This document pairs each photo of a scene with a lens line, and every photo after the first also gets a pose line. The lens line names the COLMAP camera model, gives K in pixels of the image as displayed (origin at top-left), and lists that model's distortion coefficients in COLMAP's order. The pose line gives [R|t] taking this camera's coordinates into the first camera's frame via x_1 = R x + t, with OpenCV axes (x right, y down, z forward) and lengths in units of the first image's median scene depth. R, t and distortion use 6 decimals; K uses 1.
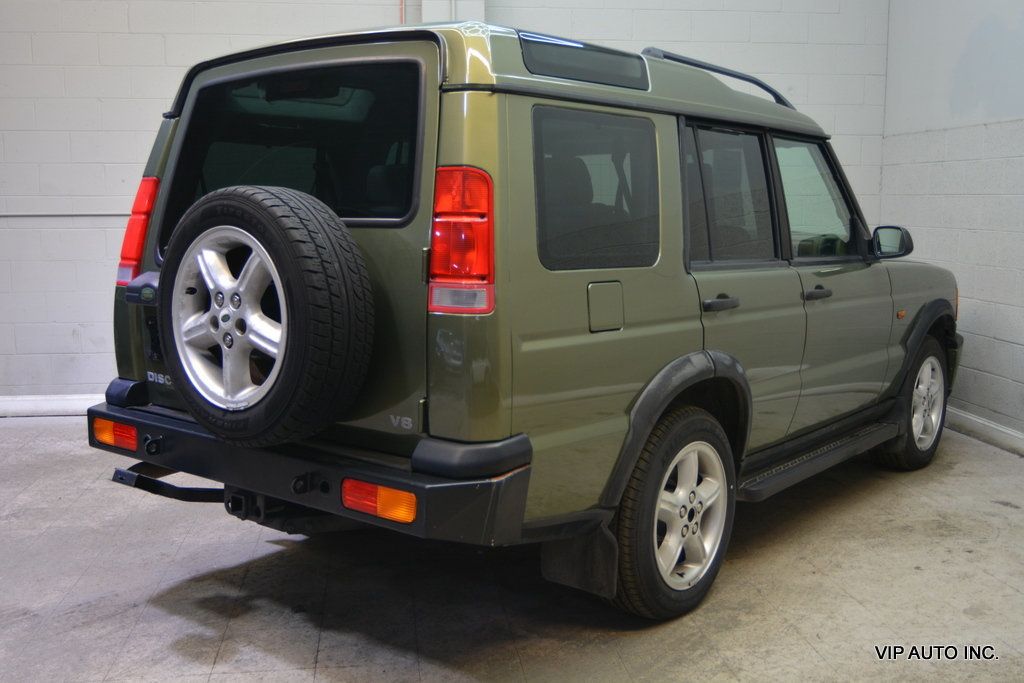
lens RADIAL K [[1040.3, 0, 512.0], [0, 1040.3, 341.5], [0, 0, 1]] dist [-0.009317, -0.001079]
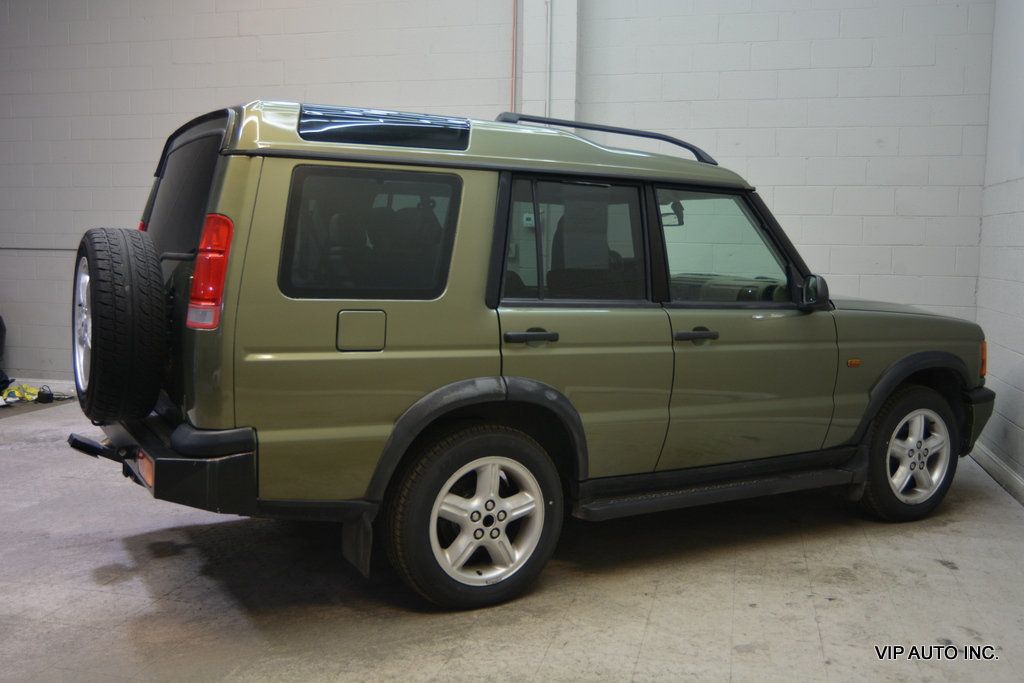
lens RADIAL K [[950.5, 0, 512.0], [0, 950.5, 341.5], [0, 0, 1]] dist [-0.033078, 0.024664]
pose [[0.933913, 0.051397, -0.353785, 0.544222], [-0.063751, 0.997693, -0.023345, -0.005649], [0.351769, 0.044356, 0.935035, 0.032566]]
